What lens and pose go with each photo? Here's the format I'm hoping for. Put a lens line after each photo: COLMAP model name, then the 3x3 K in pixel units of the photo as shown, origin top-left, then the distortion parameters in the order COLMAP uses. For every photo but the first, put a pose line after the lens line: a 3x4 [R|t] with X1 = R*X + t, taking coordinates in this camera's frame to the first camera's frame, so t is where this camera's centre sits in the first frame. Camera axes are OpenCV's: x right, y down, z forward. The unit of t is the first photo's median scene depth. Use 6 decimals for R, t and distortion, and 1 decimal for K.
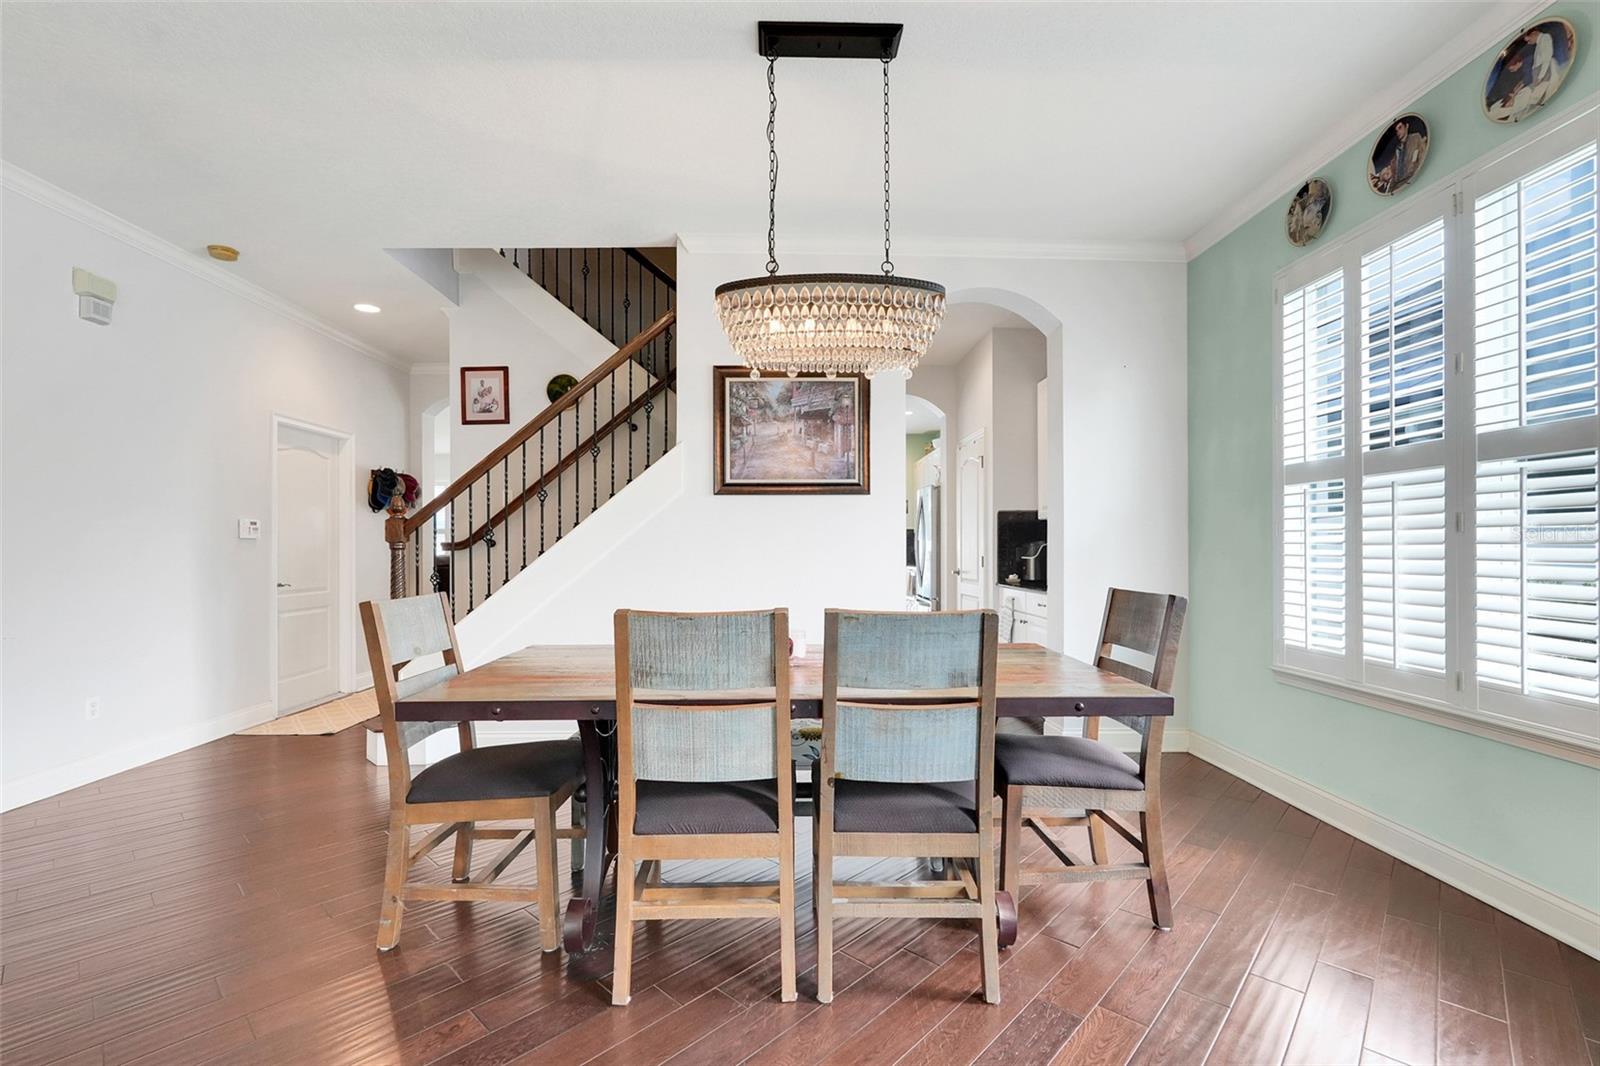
lens RADIAL K [[717.7, 0, 800.0], [0, 717.7, 533.0], [0, 0, 1]] dist [-0.000183, 0.000170]
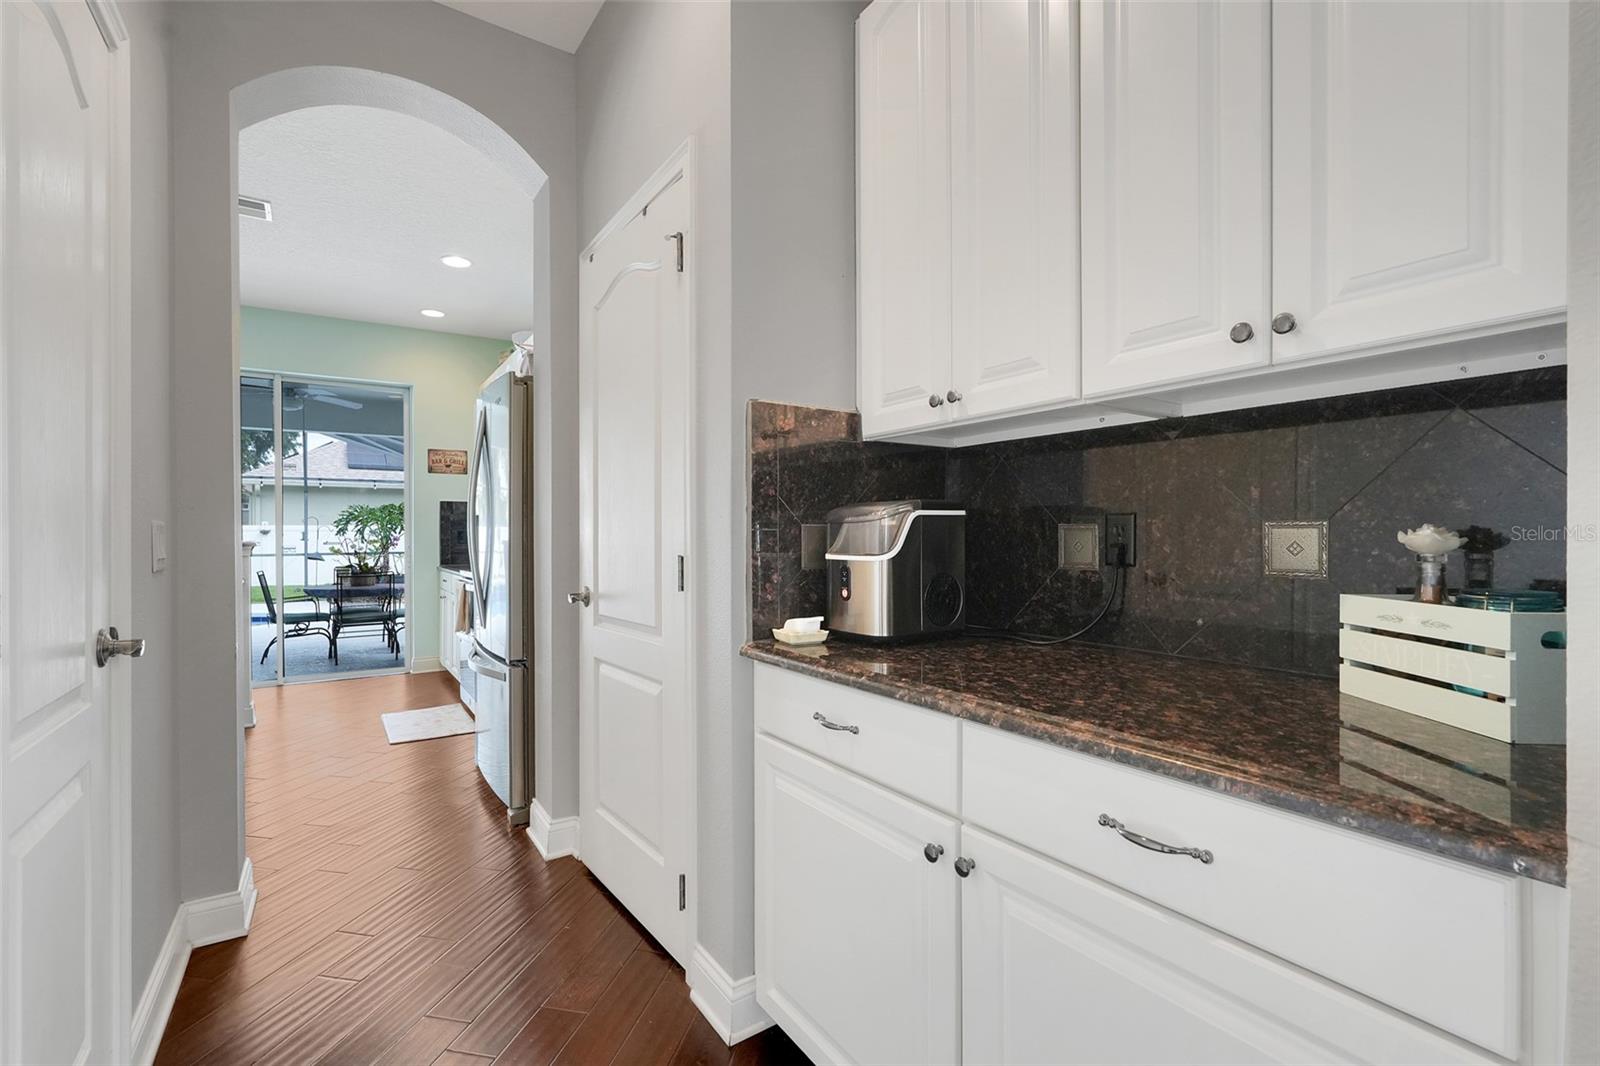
lens RADIAL K [[717.7, 0, 800.0], [0, 717.7, 533.0], [0, 0, 1]] dist [-0.000183, 0.000170]
pose [[0.847582, -0.002360, 0.530659, 0.139884], [-0.006145, 0.999879, 0.014262, 0.018933], [-0.530629, -0.015349, 0.847465, 0.741790]]
